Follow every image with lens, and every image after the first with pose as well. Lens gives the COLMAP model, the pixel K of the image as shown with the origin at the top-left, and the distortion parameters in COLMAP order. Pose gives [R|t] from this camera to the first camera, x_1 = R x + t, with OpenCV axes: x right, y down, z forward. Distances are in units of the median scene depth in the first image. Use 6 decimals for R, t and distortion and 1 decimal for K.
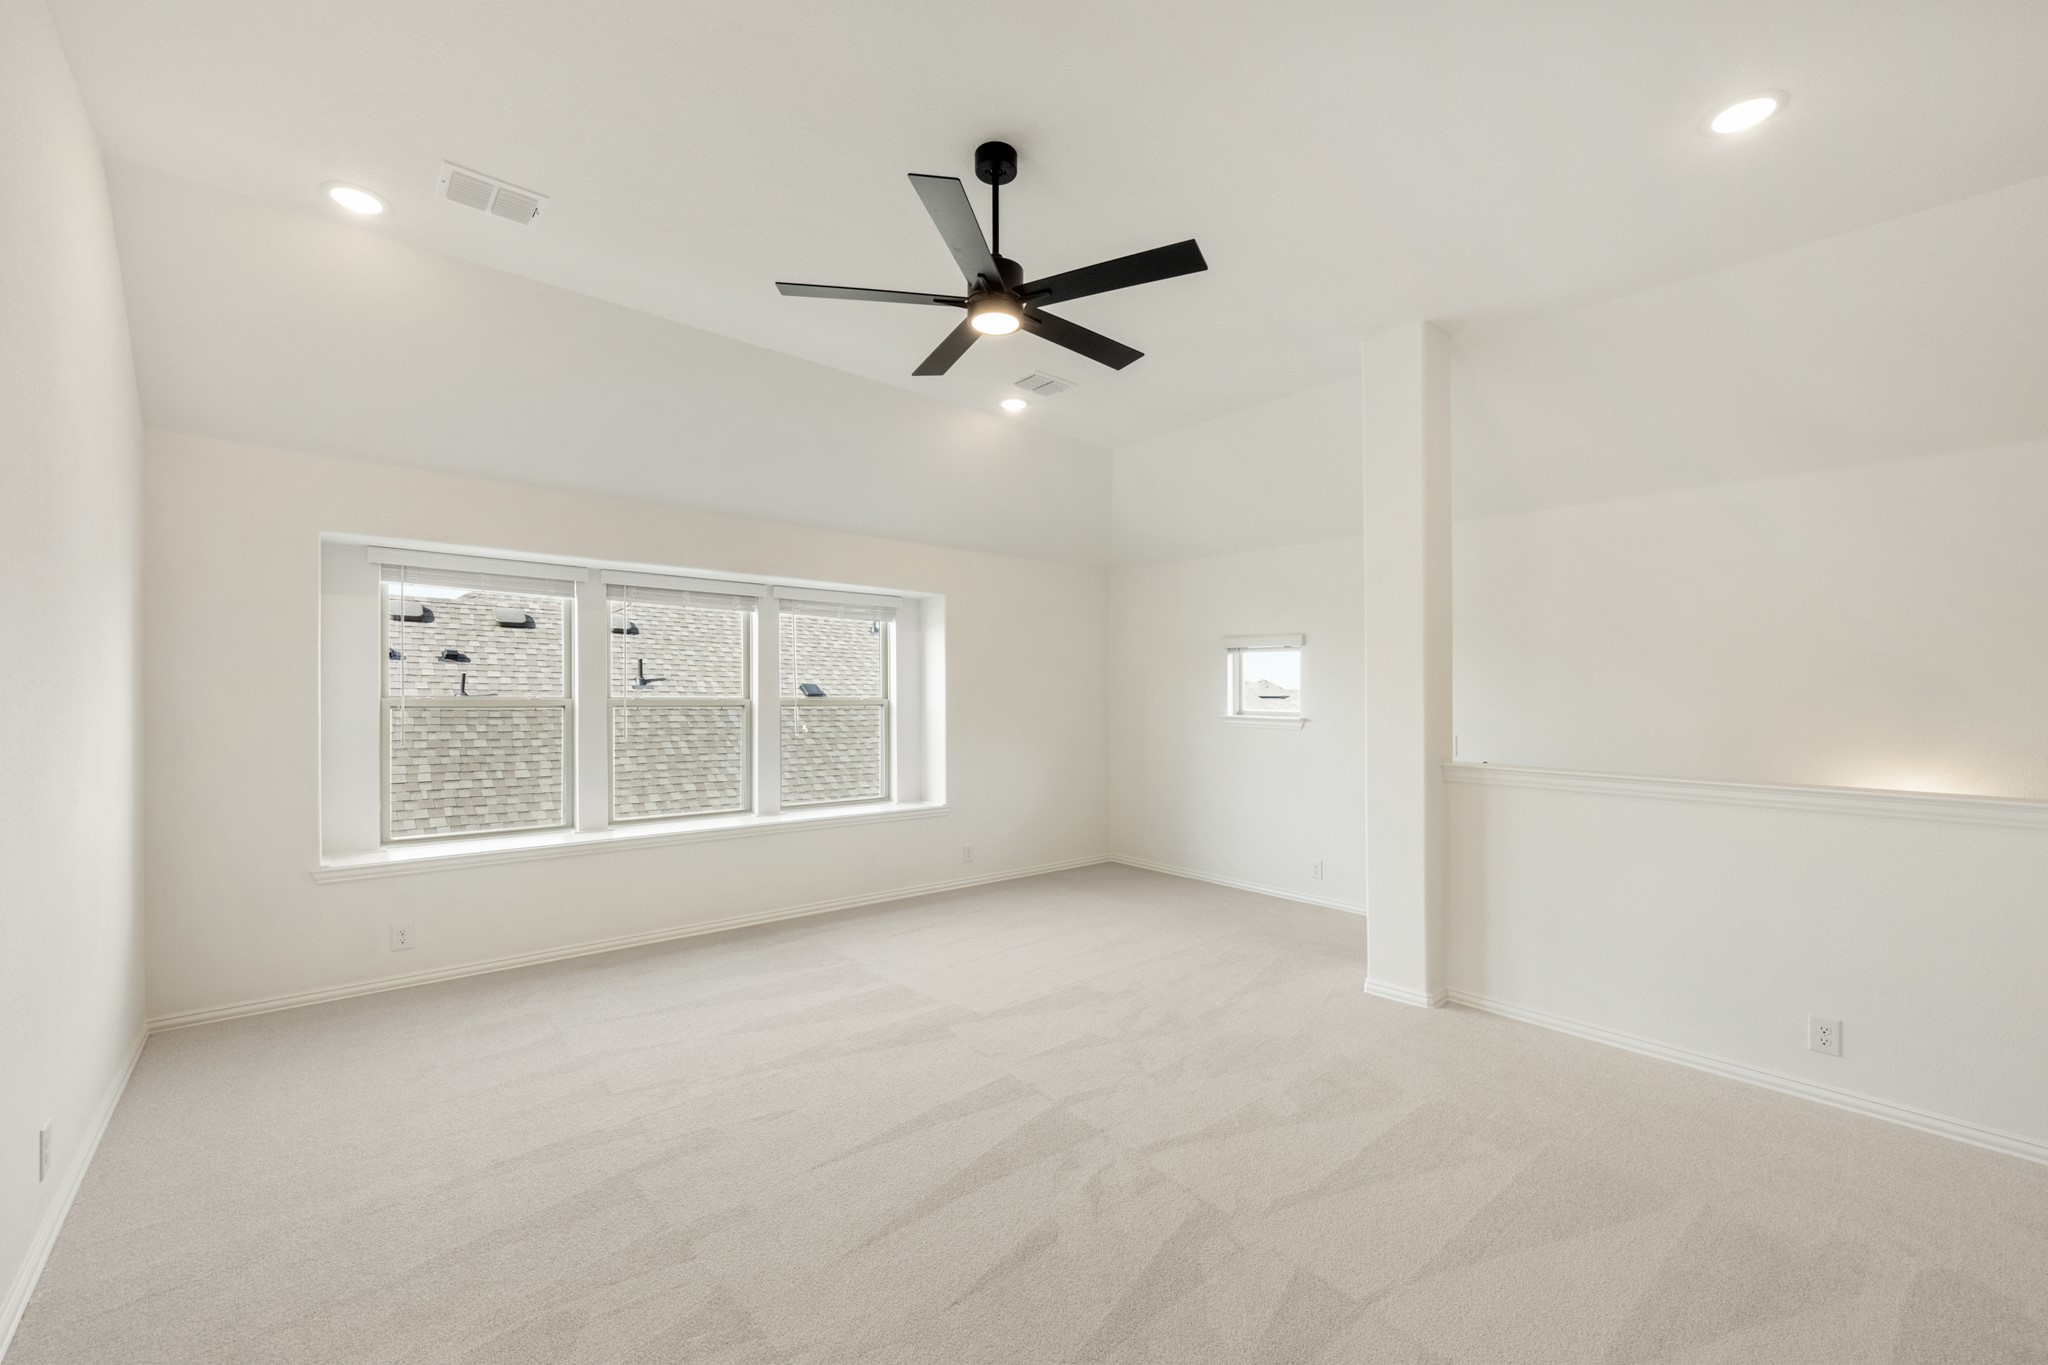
lens RADIAL K [[824.4, 0, 1015.8], [0, 824.4, 695.4], [0, 0, 1]] dist [-0.001664, -0.000235]
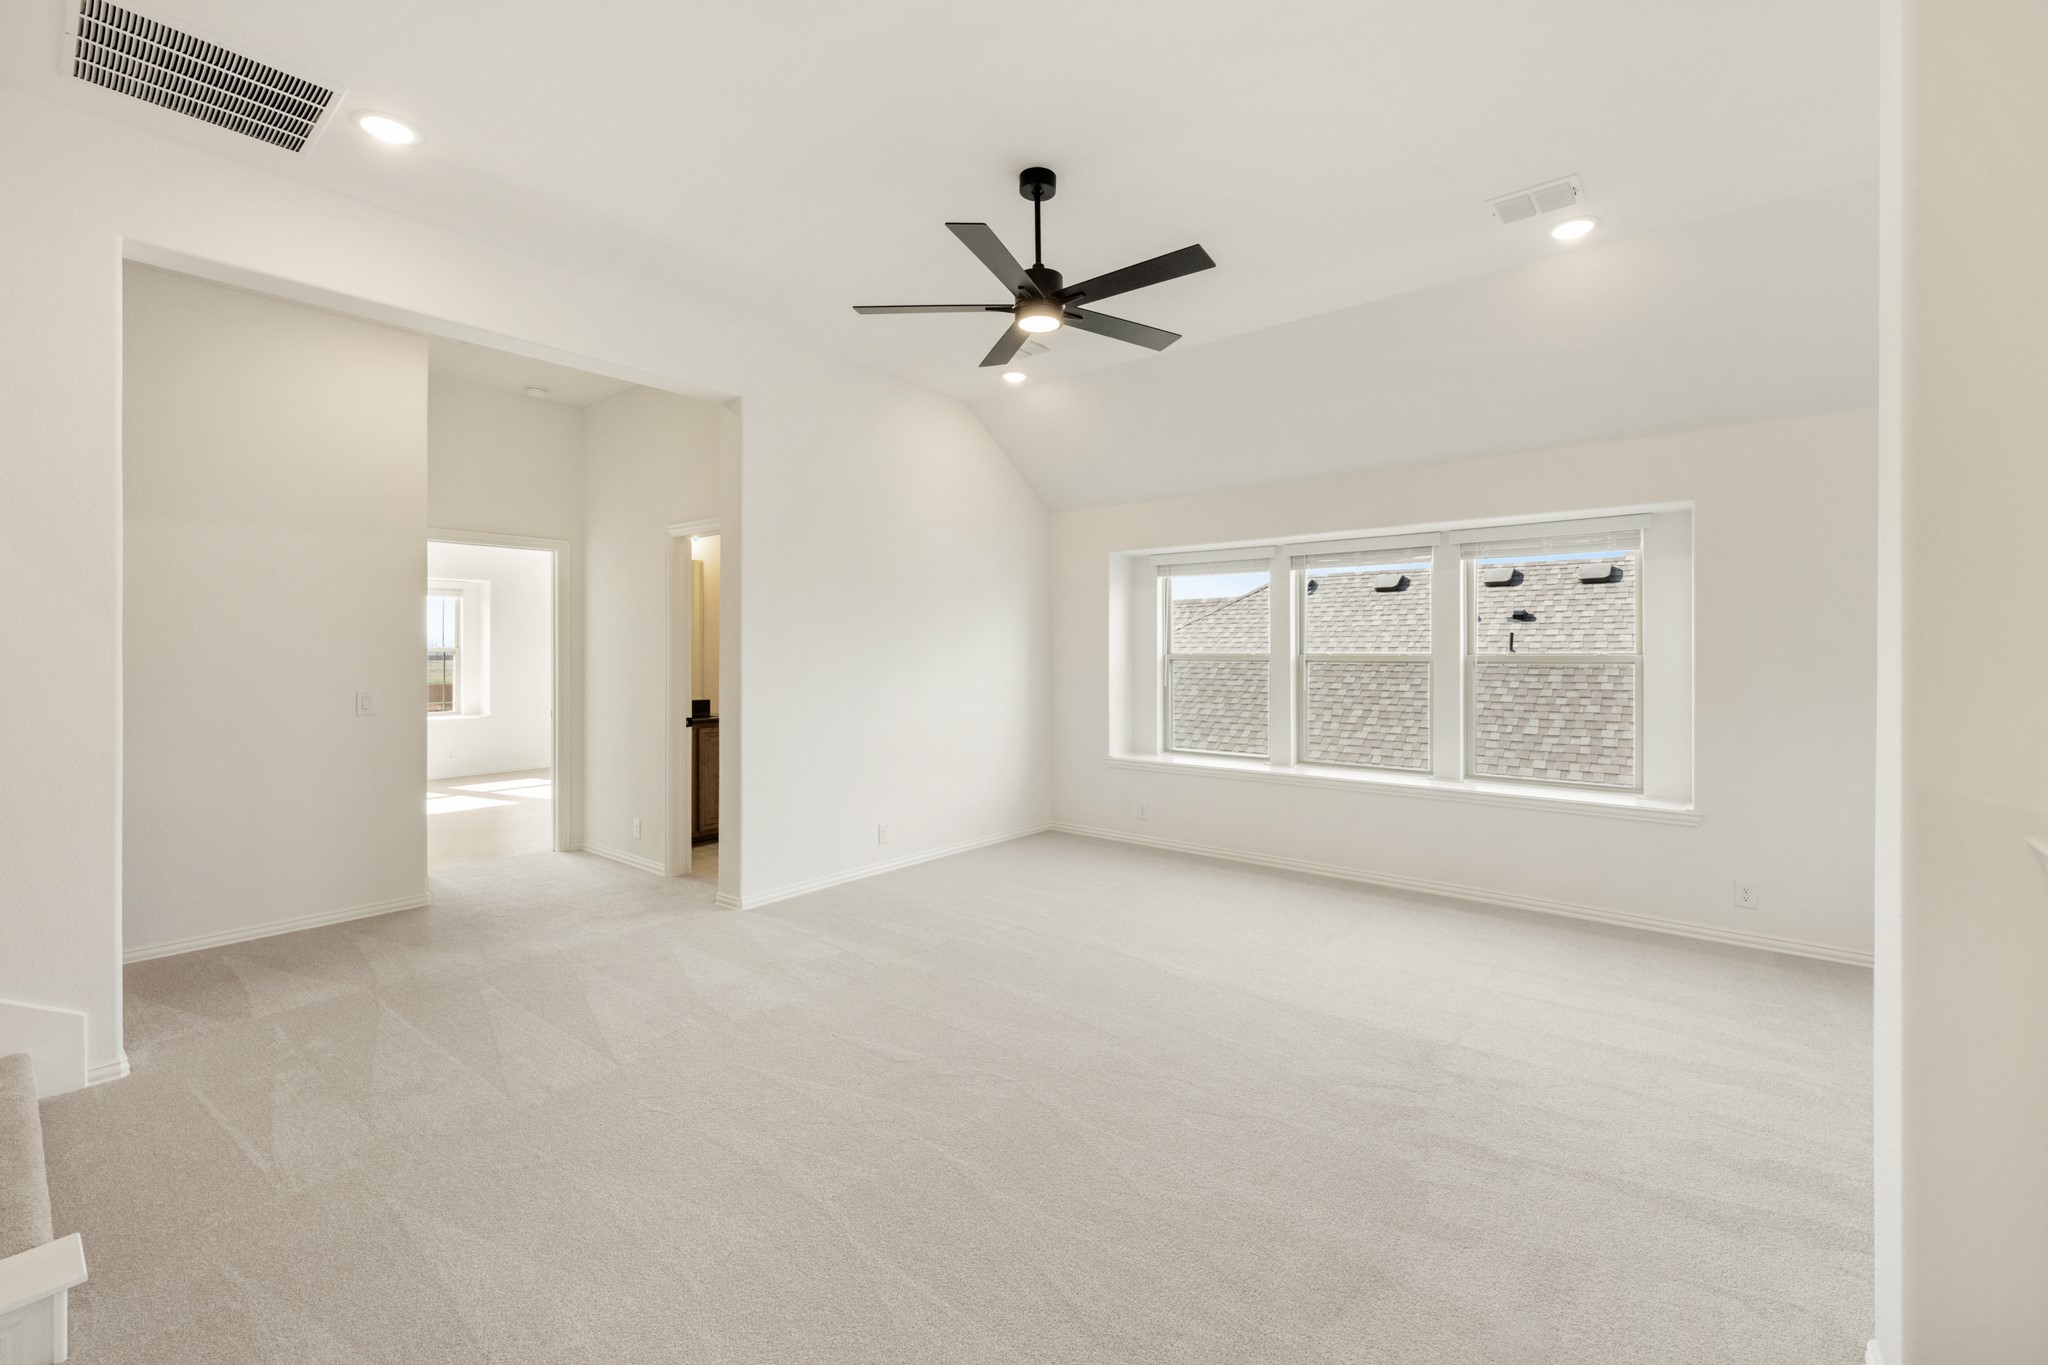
lens RADIAL K [[842.3, 0, 1025.3], [0, 842.3, 649.1], [0, 0, 1]] dist [-0.001115, -0.000079]
pose [[0.168989, -0.008276, -0.985583, 0.422761], [0.001032, 0.999966, -0.008220, 0.004265], [0.985617, 0.000372, 0.168992, 0.288296]]
